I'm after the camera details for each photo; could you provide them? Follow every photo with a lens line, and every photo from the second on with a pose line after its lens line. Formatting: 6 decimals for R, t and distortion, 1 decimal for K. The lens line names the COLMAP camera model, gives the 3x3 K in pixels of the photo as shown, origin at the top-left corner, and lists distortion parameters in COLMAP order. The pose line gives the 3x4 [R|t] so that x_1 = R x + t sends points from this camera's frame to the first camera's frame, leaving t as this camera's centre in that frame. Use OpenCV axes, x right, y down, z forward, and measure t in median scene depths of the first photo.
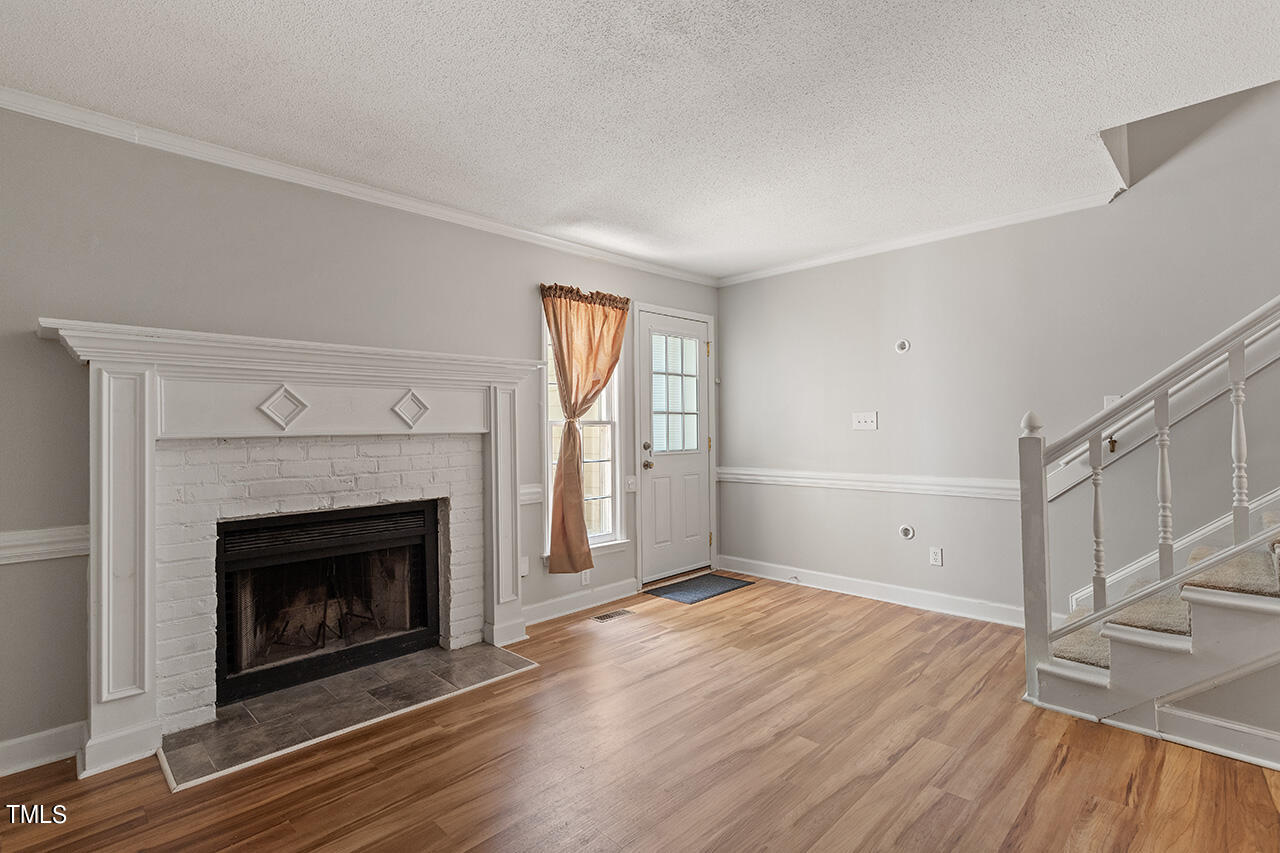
lens RADIAL K [[617.3, 0, 680.9], [0, 617.3, 427.6], [0, 0, 1]] dist [0.051538, 0.000270]
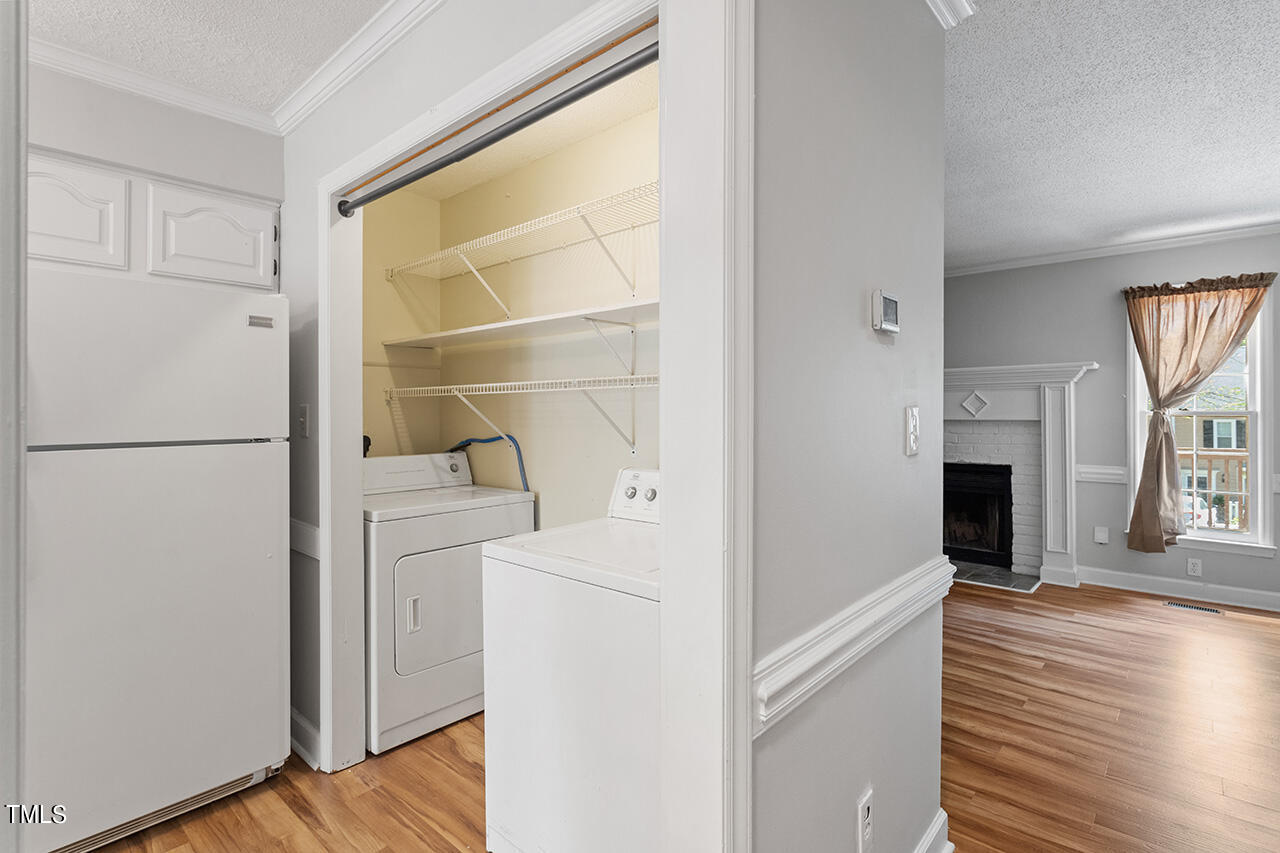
lens RADIAL K [[613.1, 0, 621.5], [0, 613.1, 426.0], [0, 0, 1]] dist [0.001279, 0.000443]
pose [[-0.006034, 0.026346, -0.999635, 0.970960], [-0.004313, 0.999643, 0.026372, -0.009949], [0.999972, 0.004471, -0.005918, 0.105045]]
